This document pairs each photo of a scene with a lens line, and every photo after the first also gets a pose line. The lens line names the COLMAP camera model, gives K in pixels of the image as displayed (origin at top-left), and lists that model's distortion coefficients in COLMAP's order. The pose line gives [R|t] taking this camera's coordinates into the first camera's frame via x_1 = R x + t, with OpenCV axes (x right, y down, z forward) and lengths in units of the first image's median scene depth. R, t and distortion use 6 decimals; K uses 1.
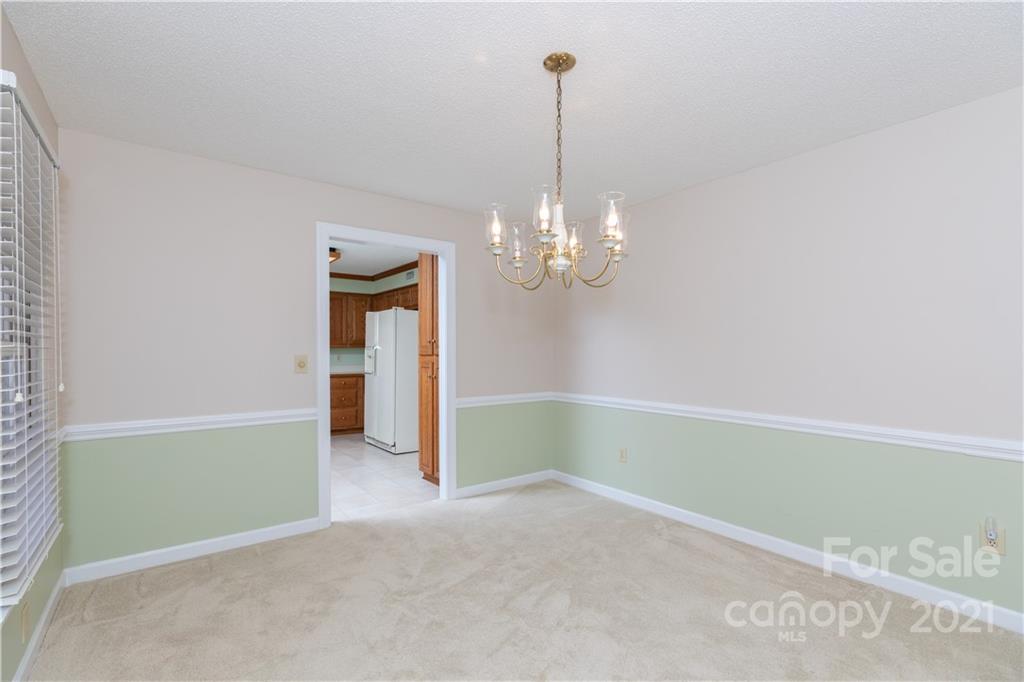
lens RADIAL K [[467.3, 0, 511.3], [0, 467.3, 346.0], [0, 0, 1]] dist [0.012127, -0.000869]
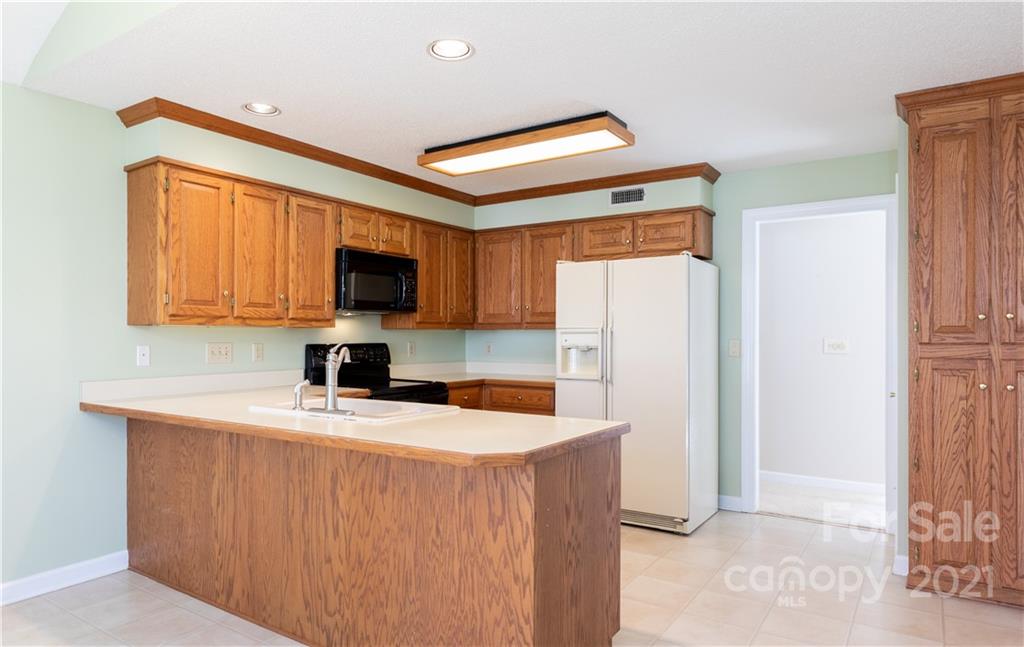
lens RADIAL K [[649.2, 0, 474.9], [0, 649.2, 333.3], [0, 0, 1]] dist [0.000112, -0.001220]
pose [[0.949242, 0.007508, 0.314458, -0.621054], [-0.008520, 0.999962, 0.001842, 0.005994], [-0.314432, -0.004428, 0.949270, 0.350100]]
